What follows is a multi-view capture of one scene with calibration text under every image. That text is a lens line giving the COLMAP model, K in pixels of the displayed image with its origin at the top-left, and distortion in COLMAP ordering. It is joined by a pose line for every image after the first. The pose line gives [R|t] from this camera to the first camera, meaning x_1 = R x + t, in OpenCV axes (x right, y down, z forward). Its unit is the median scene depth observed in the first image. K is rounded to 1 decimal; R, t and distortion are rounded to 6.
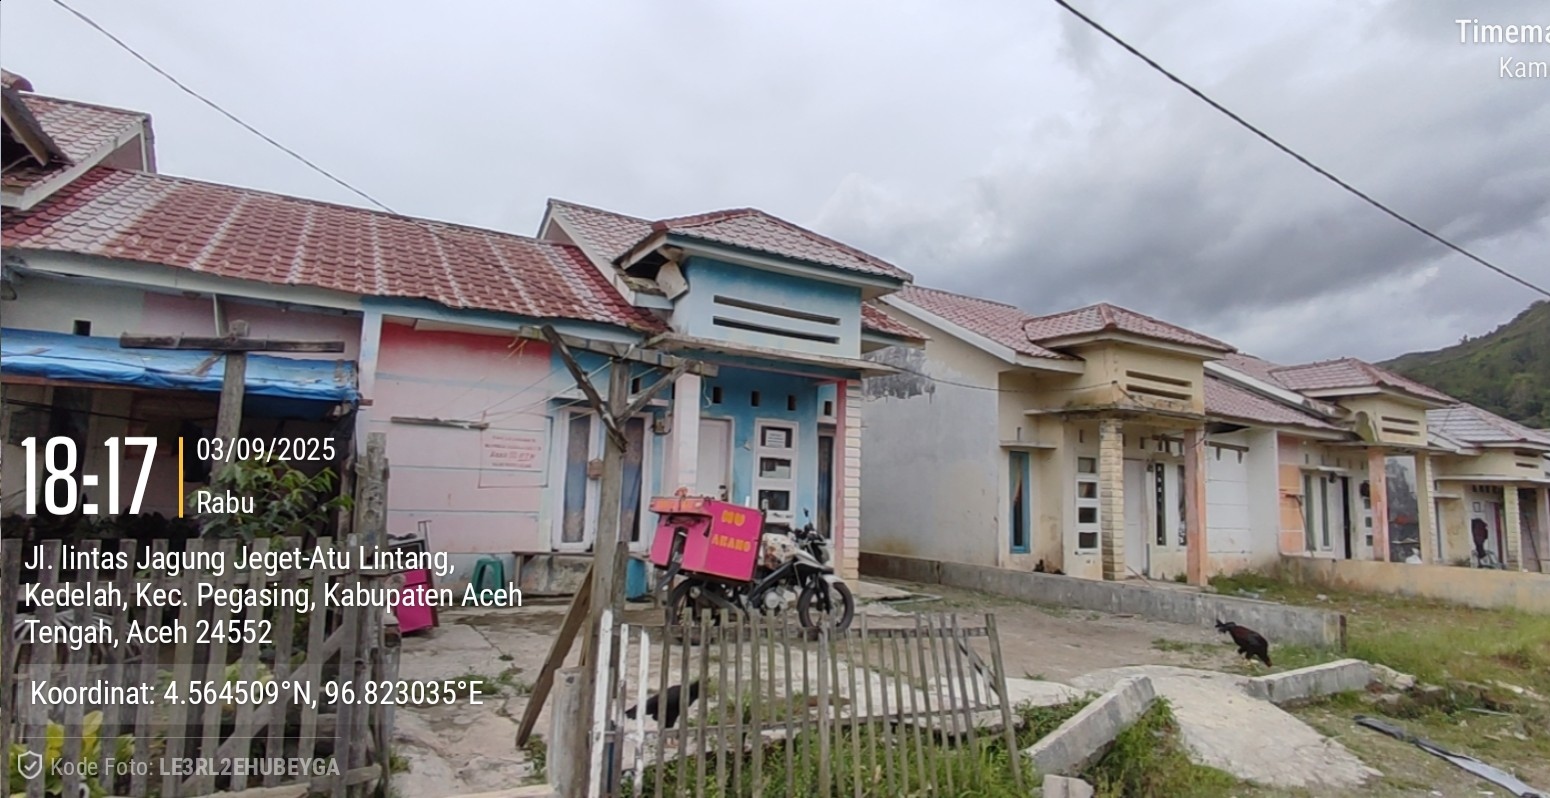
lens RADIAL K [[844.3, 0, 775.0], [0, 844.3, 399.0], [0, 0, 1]] dist [-0.006723, -0.000690]
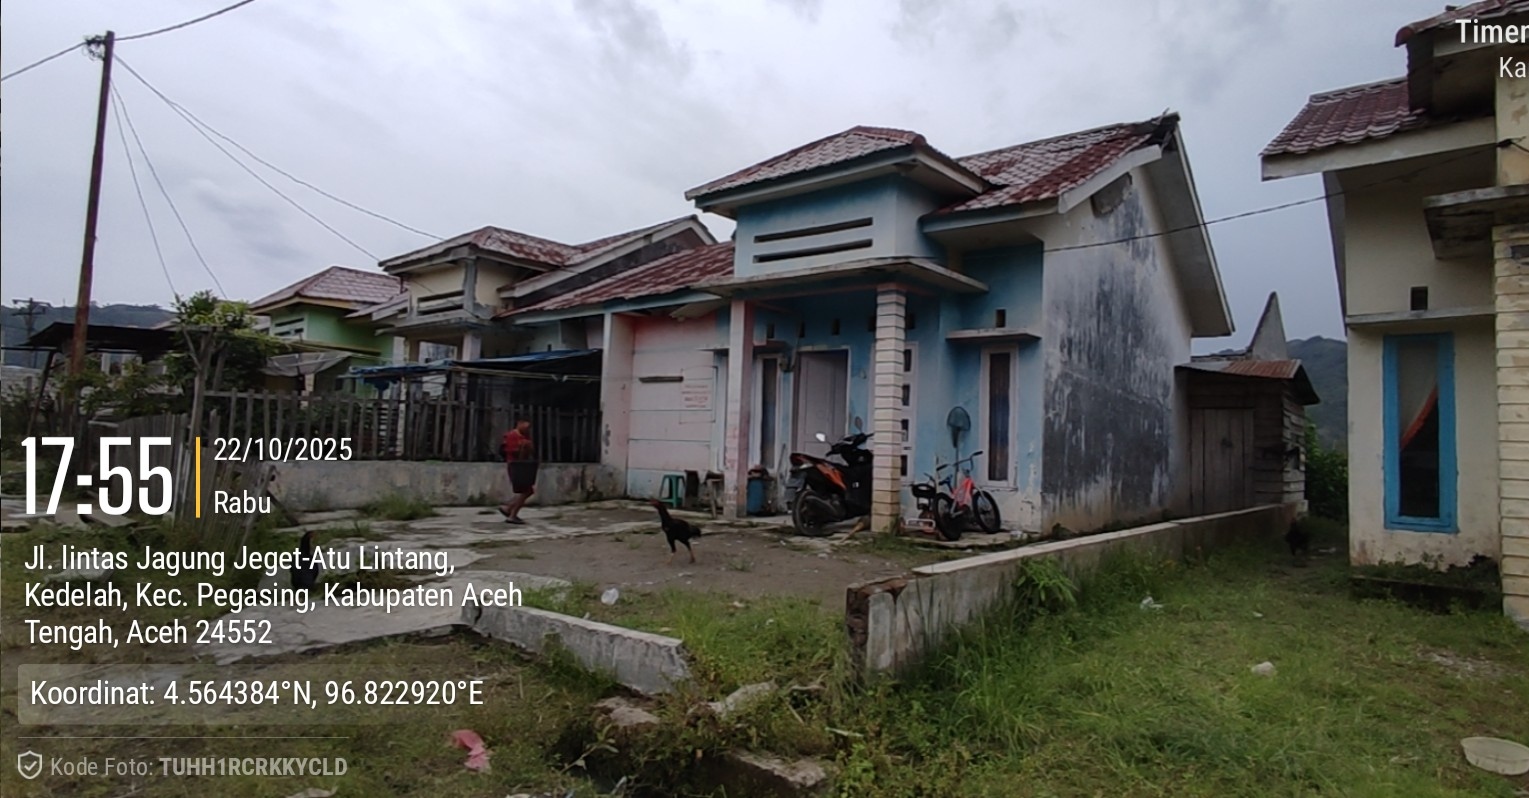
lens RADIAL K [[809.1, 0, 764.5], [0, 809.1, 399.0], [0, 0, 1]] dist [0.000215, -0.000392]
pose [[0.324810, -0.077406, -0.942606, 0.807554], [0.077637, 0.995464, -0.054994, 0.128125], [0.942587, -0.055319, 0.329346, 0.605971]]
